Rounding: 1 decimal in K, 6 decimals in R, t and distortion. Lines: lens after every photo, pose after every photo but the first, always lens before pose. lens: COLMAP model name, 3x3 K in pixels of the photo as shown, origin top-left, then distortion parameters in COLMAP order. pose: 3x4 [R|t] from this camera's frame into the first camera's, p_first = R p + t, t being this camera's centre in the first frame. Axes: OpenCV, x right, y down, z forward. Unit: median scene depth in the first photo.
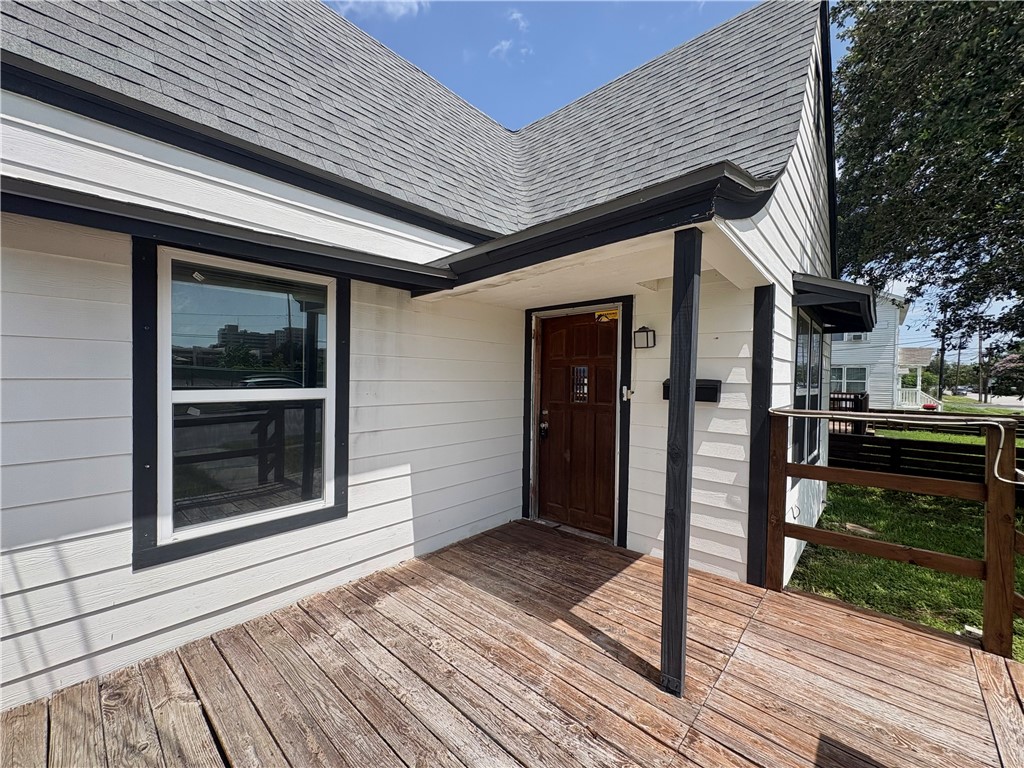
lens RADIAL K [[407.9, 0, 512.0], [0, 407.9, 384.0], [0, 0, 1]] dist [0.003217, 0.000518]
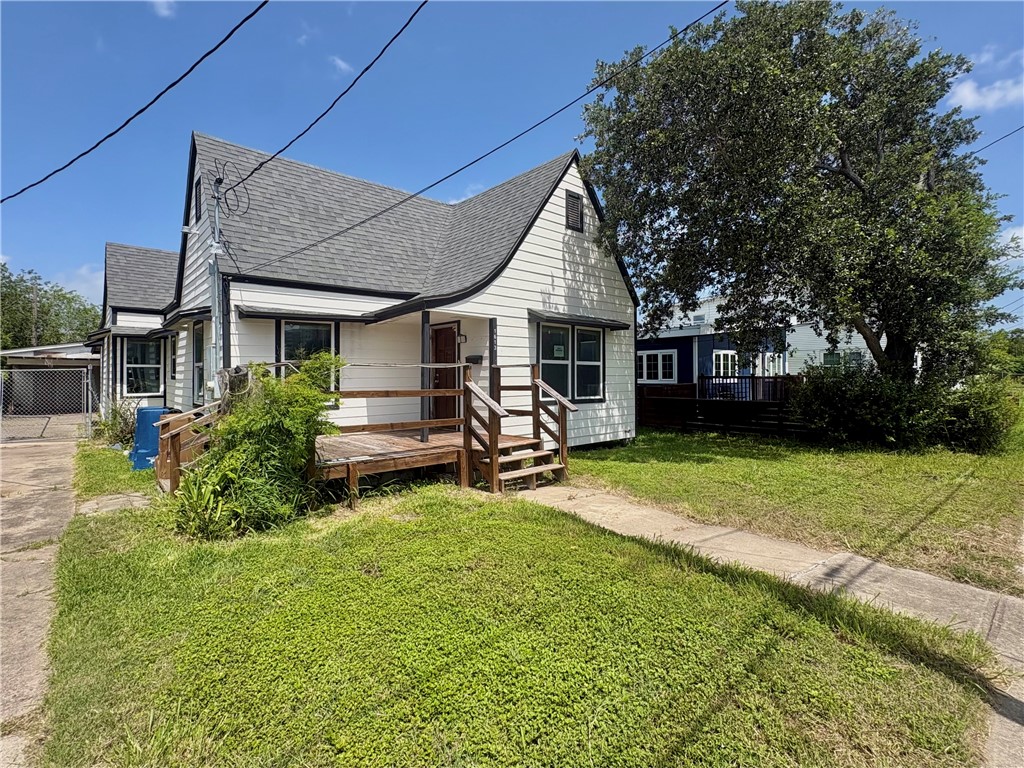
lens RADIAL K [[482.0, 0, 517.5], [0, 482.0, 372.1], [0, 0, 1]] dist [0.001530, -0.000487]
pose [[0.994505, -0.018750, -0.102995, 1.039191], [0.016679, 0.999642, -0.020930, 0.159339], [0.103351, 0.019097, 0.994462, -1.938707]]
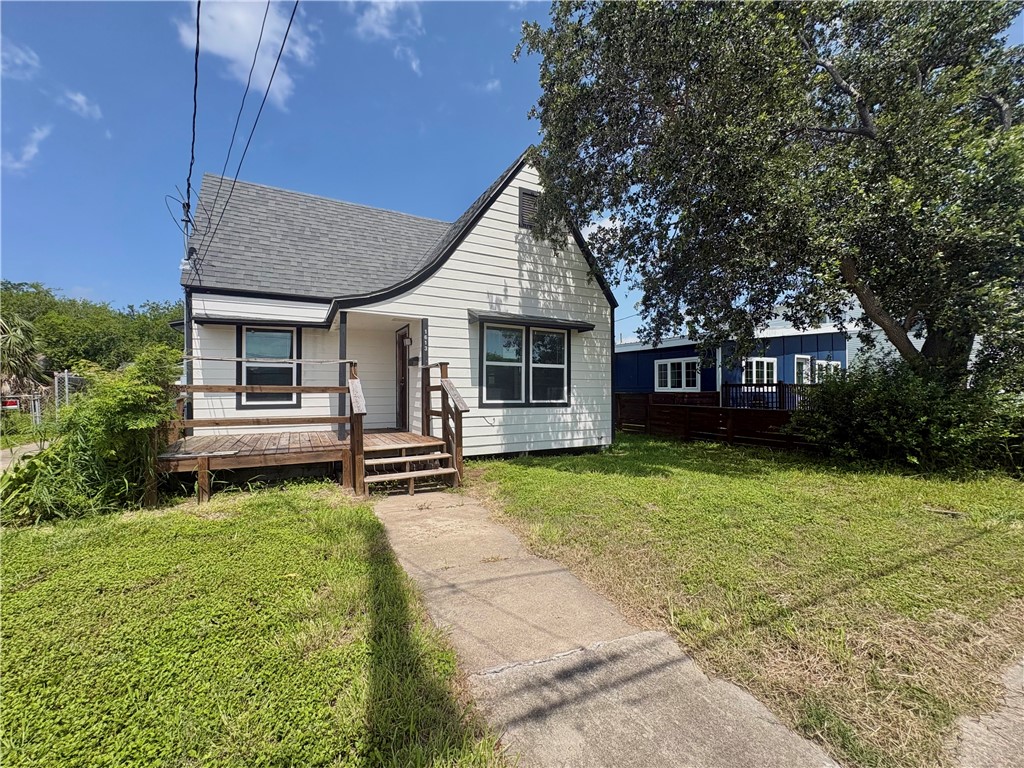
lens RADIAL K [[407.9, 0, 512.0], [0, 407.9, 384.0], [0, 0, 1]] dist [0.003217, 0.000518]
pose [[0.939711, -0.018707, -0.341457, 1.931462], [0.008908, 0.999503, -0.030244, 0.242634], [0.341853, 0.025379, 0.939411, -1.177475]]
